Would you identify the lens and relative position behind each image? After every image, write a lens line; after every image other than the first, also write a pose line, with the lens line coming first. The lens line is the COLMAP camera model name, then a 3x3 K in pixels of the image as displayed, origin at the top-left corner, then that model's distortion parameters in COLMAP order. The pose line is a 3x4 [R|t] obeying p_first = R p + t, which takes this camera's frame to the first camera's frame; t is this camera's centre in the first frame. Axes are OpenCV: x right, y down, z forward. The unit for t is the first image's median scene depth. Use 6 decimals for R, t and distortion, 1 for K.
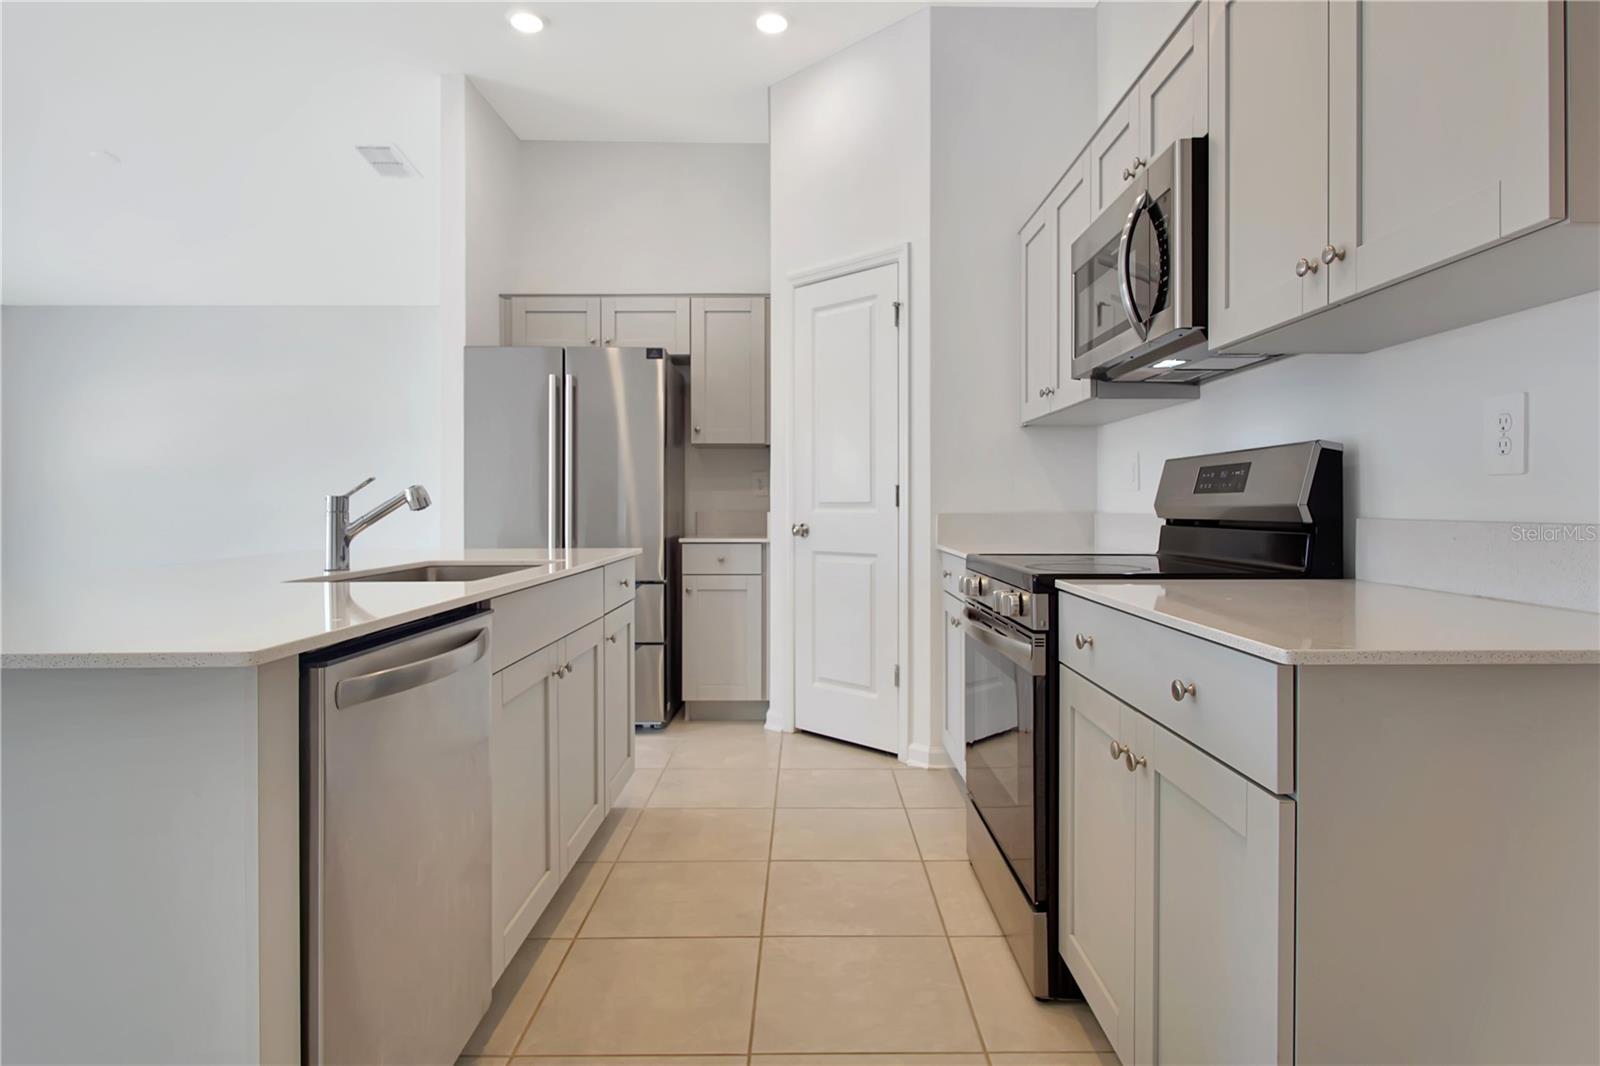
lens RADIAL K [[866.3, 0, 818.4], [0, 866.3, 514.3], [0, 0, 1]] dist [-0.007591, -0.000277]
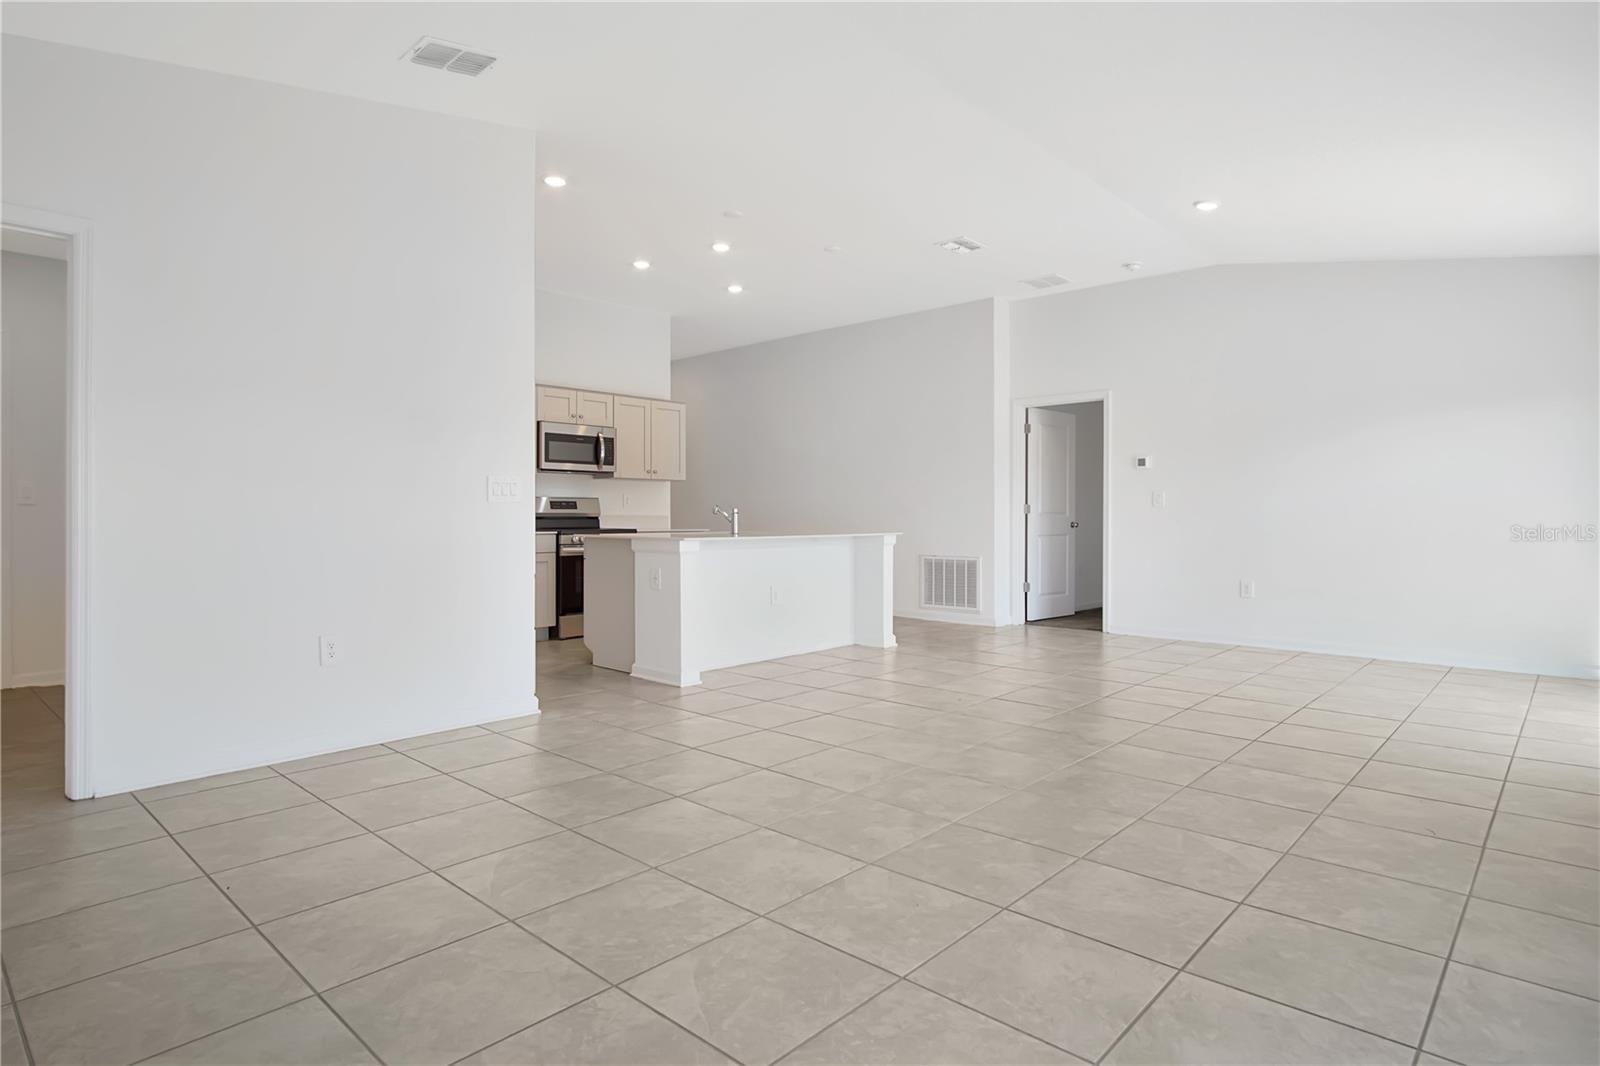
lens RADIAL K [[866.3, 0, 803.5], [0, 866.3, 525.6], [0, 0, 1]] dist [-0.007591, -0.000277]
pose [[-0.726289, -0.007352, 0.687351, -1.659751], [0.006701, 0.999820, 0.017775, -0.008149], [-0.687357, 0.017515, -0.726108, 1.791870]]
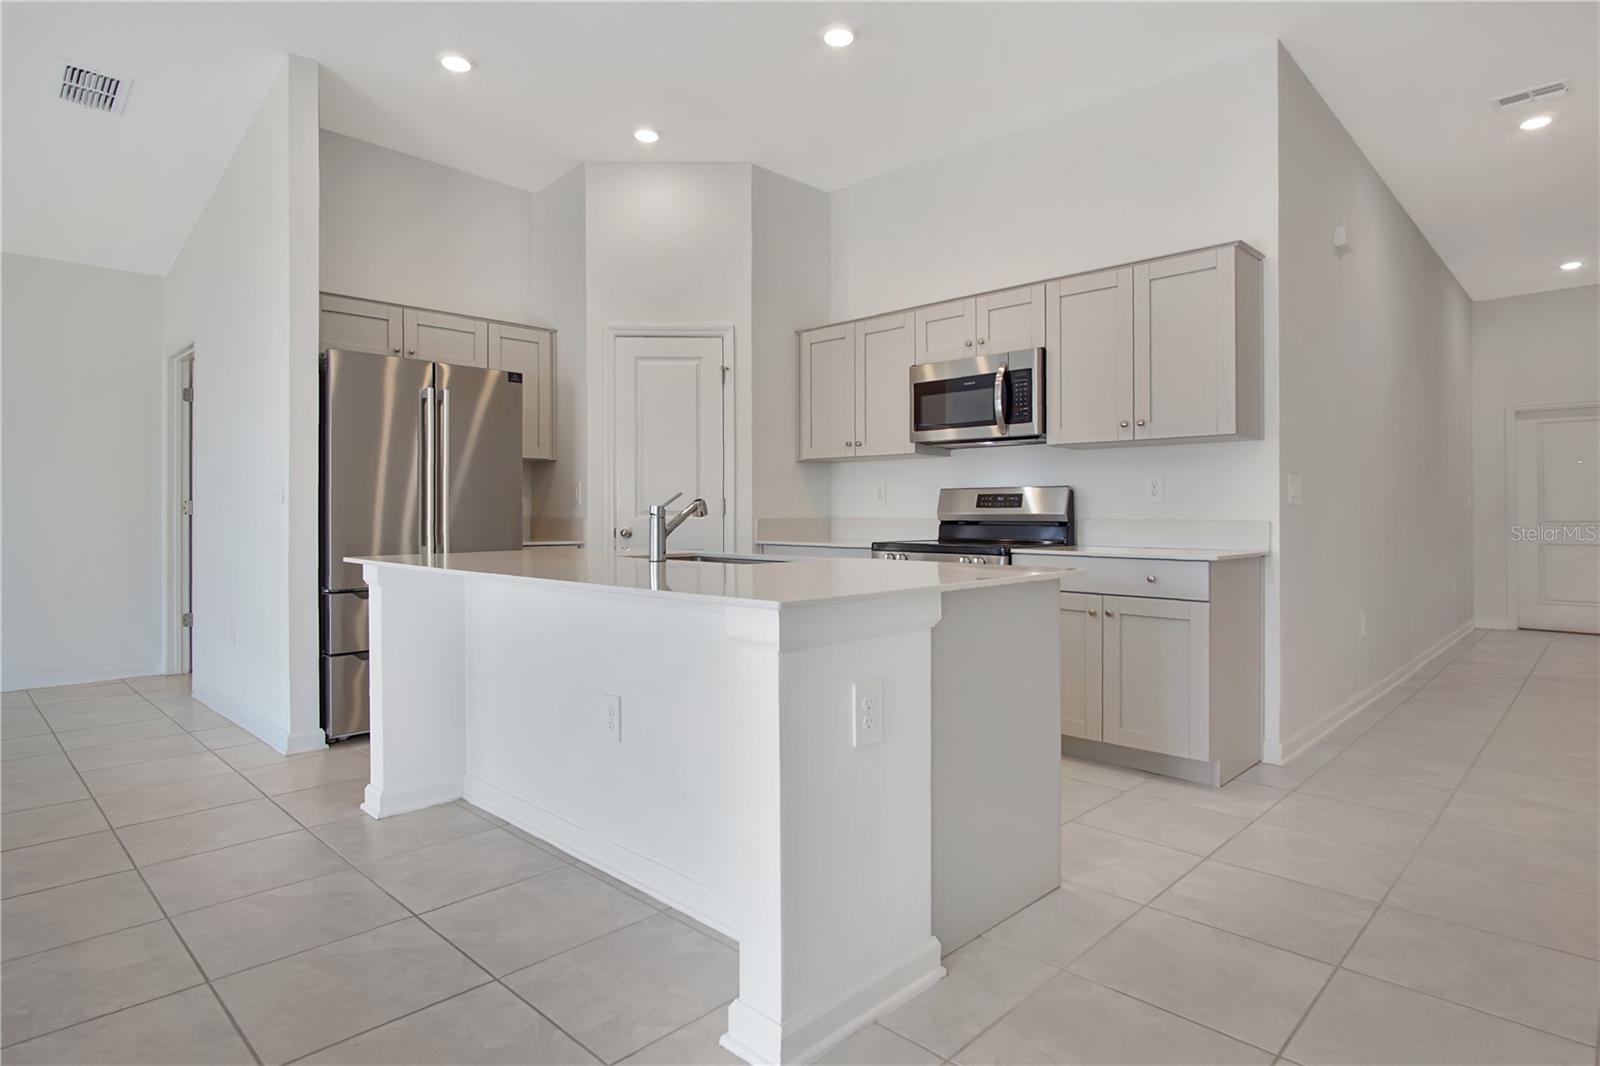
lens RADIAL K [[866.3, 0, 813.9], [0, 866.3, 522.4], [0, 0, 1]] dist [-0.007591, -0.000277]
pose [[0.701772, -0.005824, 0.712378, -0.796887], [0.005516, 0.999981, 0.002742, 0.001514], [-0.712380, 0.002005, 0.701791, -0.073804]]
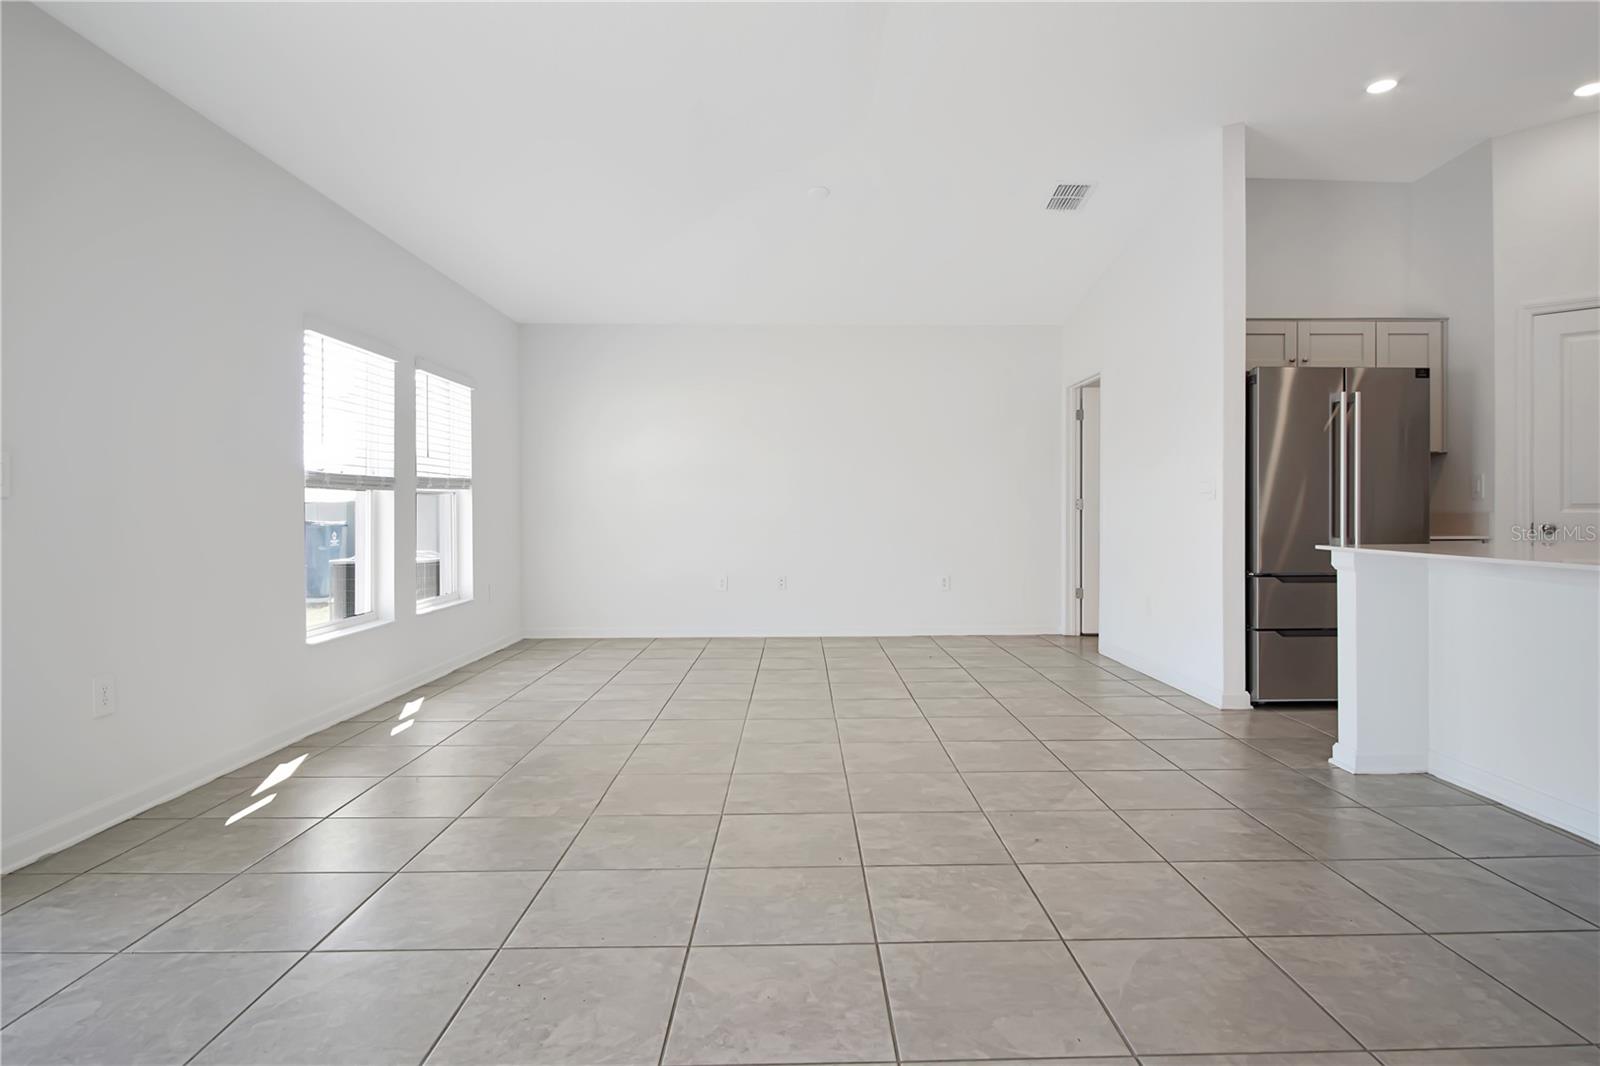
lens RADIAL K [[866.3, 0, 814.2], [0, 866.3, 514.9], [0, 0, 1]] dist [-0.007591, -0.000277]
pose [[0.999965, -0.002133, 0.008050, -1.106216], [0.002171, 0.999987, -0.004716, 0.004711], [-0.008040, 0.004733, 0.999956, -0.139916]]
